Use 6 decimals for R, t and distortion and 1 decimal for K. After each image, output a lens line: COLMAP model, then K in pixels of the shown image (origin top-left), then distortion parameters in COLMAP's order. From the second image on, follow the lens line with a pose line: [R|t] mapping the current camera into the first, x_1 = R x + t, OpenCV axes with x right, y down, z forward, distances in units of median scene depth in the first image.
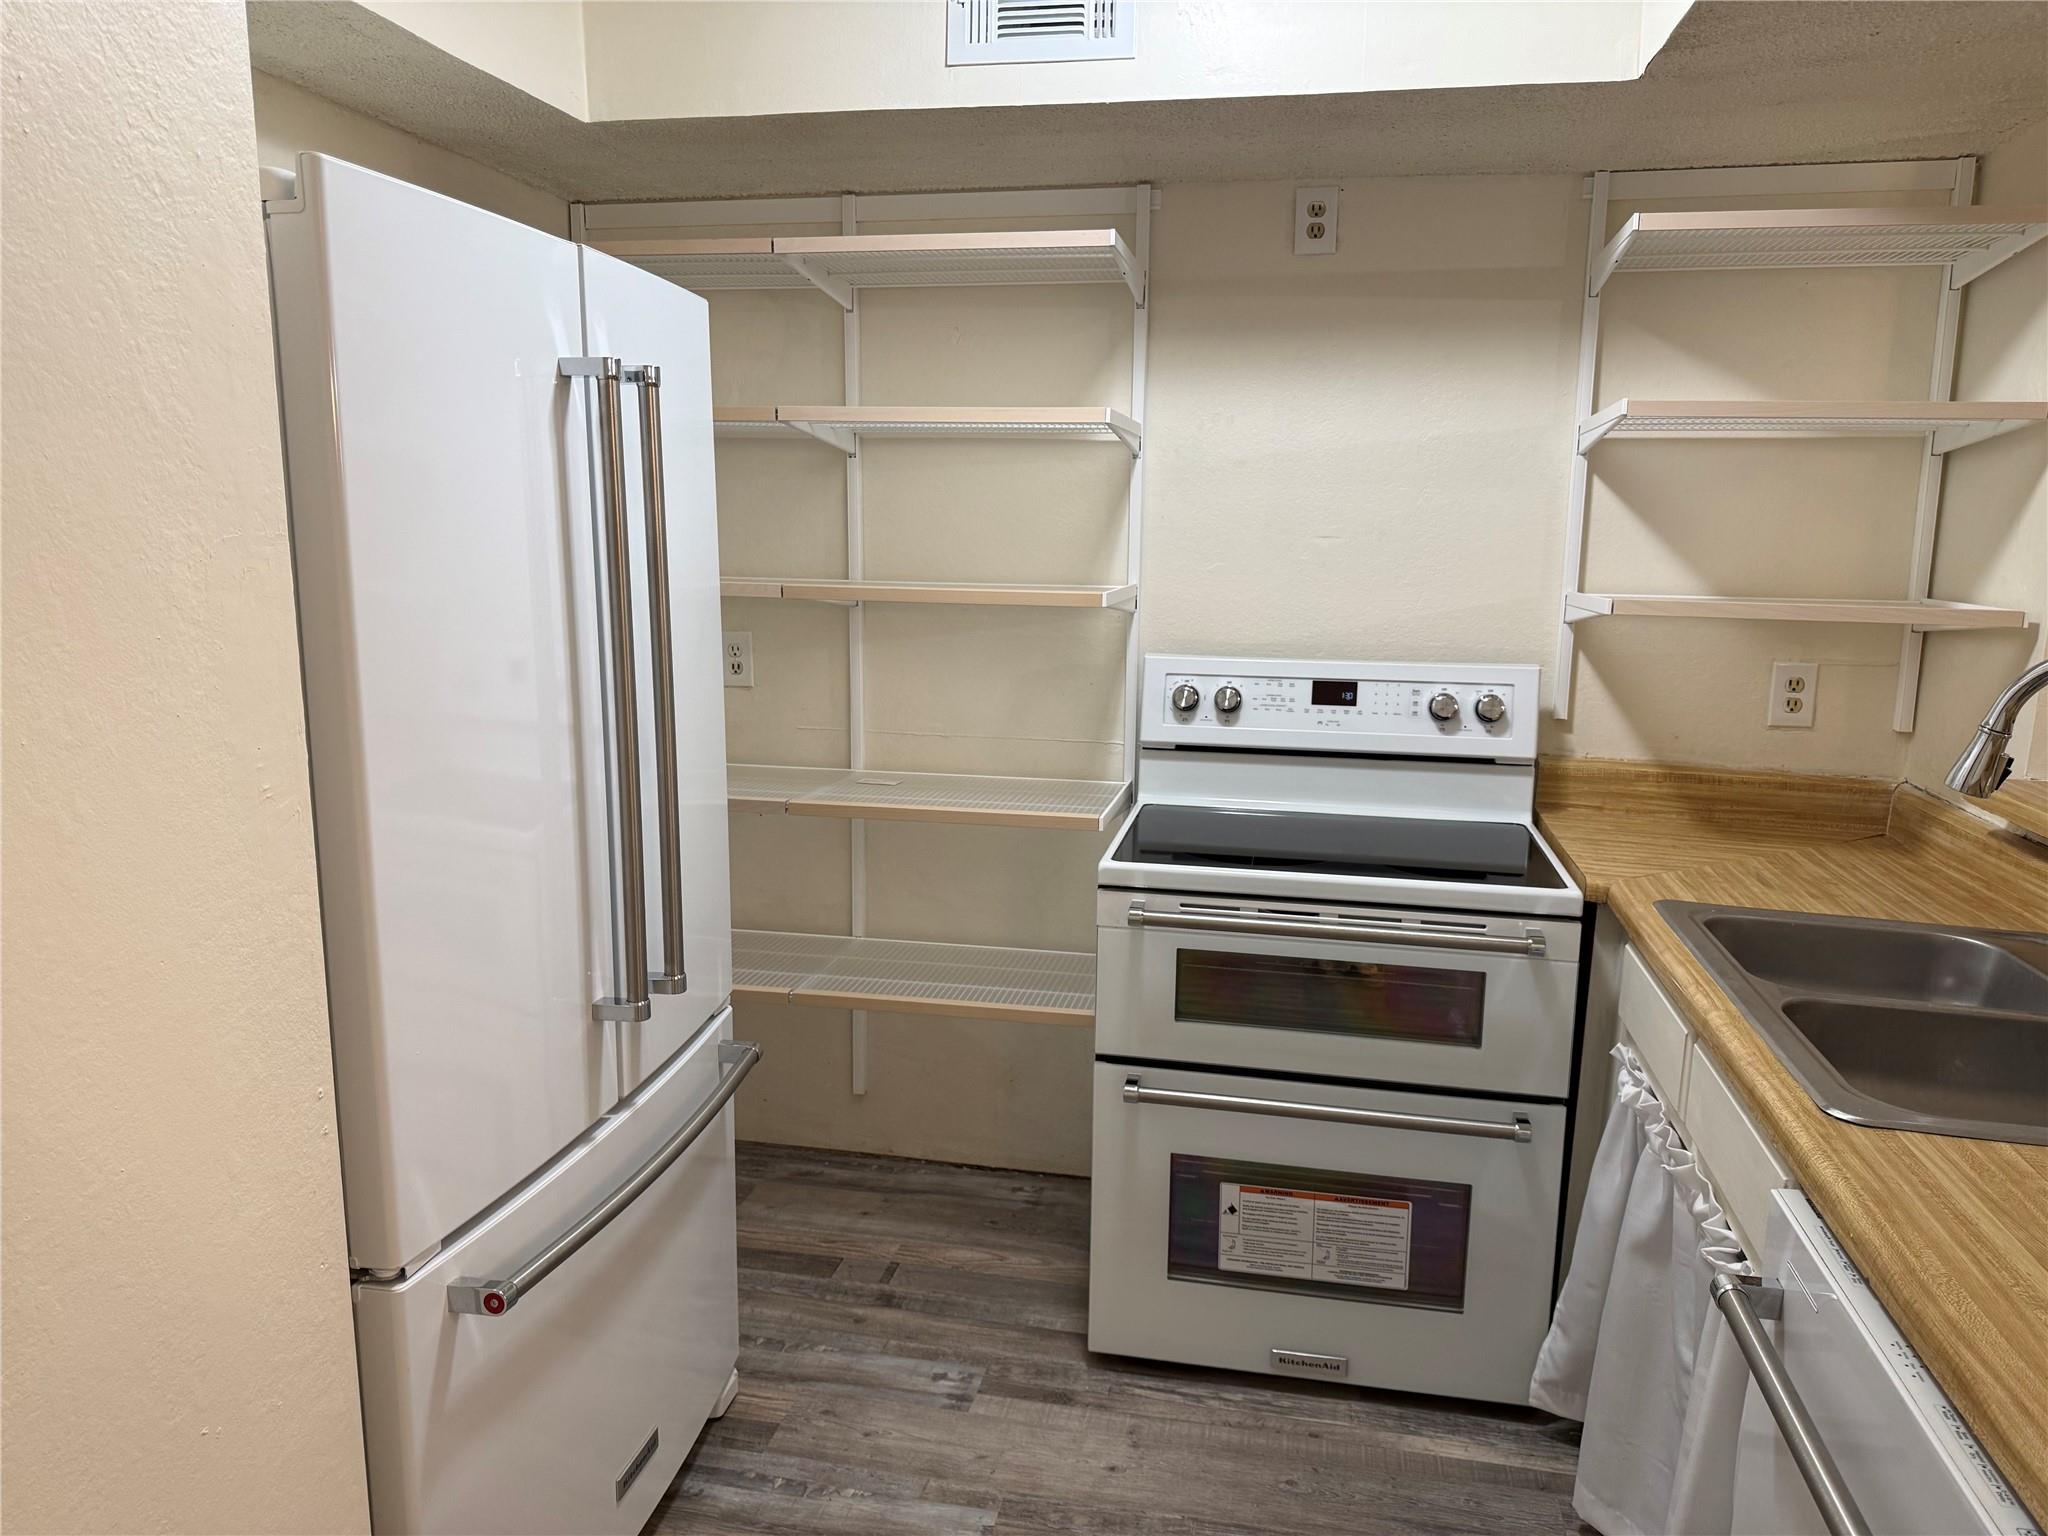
lens RADIAL K [[1457.9, 0, 1009.2], [0, 1457.9, 760.3], [0, 0, 1]] dist [0.102425, -0.134285]
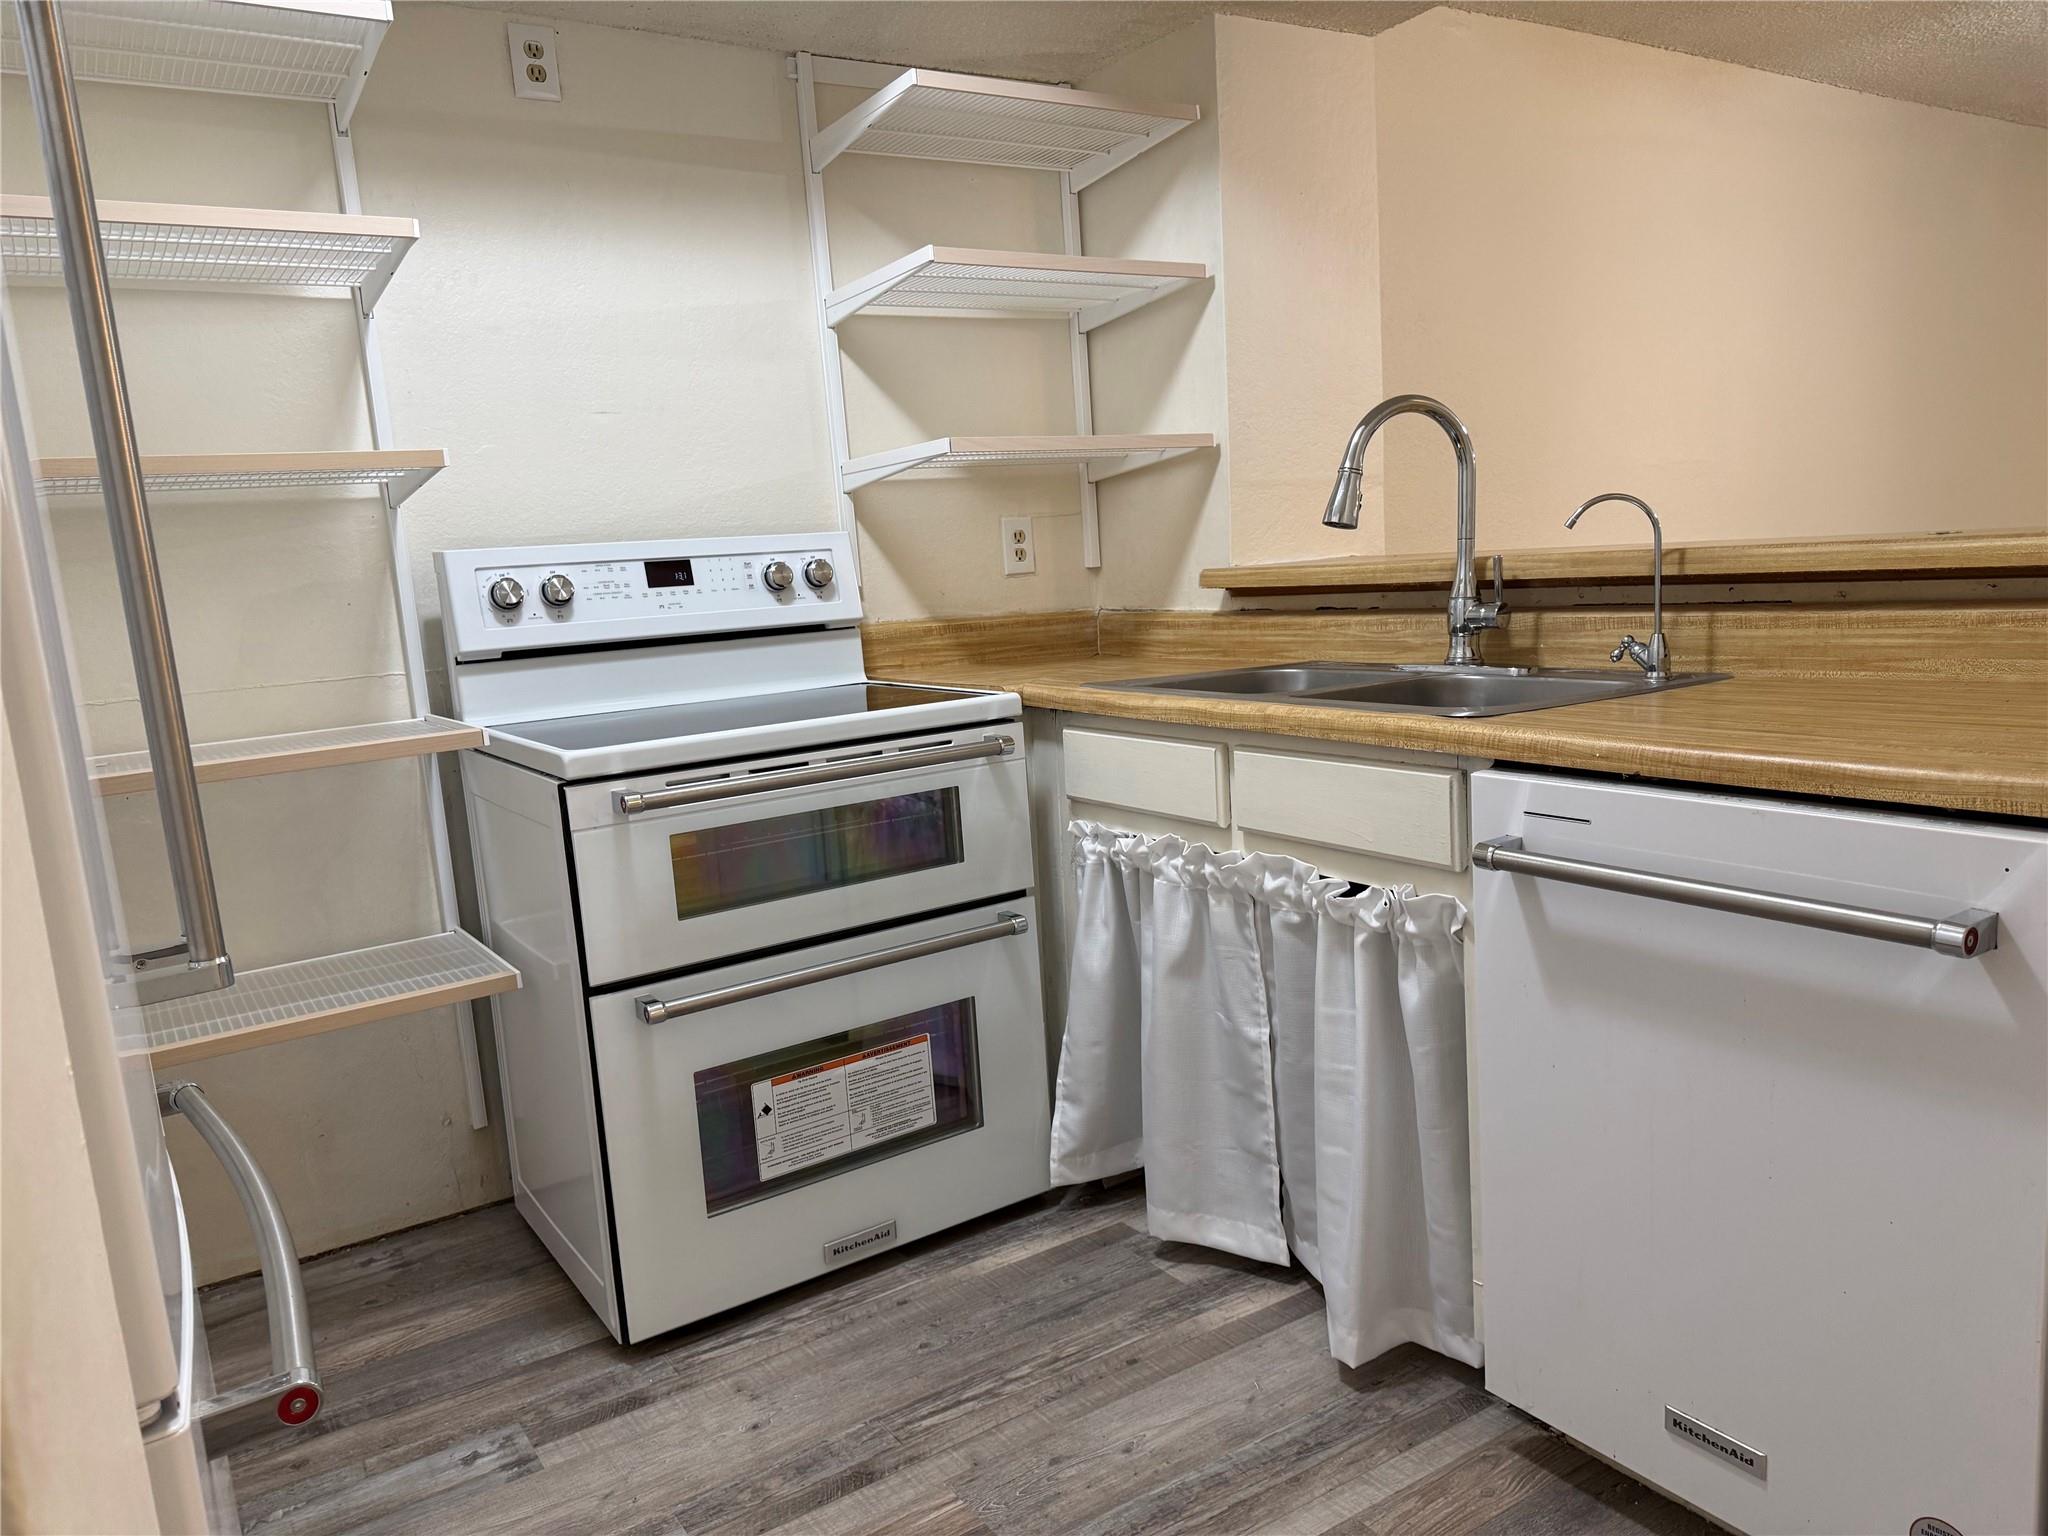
lens RADIAL K [[1457.9, 0, 1009.2], [0, 1457.9, 760.3], [0, 0, 1]] dist [0.102425, -0.134285]
pose [[0.709655, -0.158011, 0.686602, -0.317697], [0.193272, 0.980802, 0.025956, 0.099016], [-0.677522, 0.114281, 0.726570, 0.217642]]
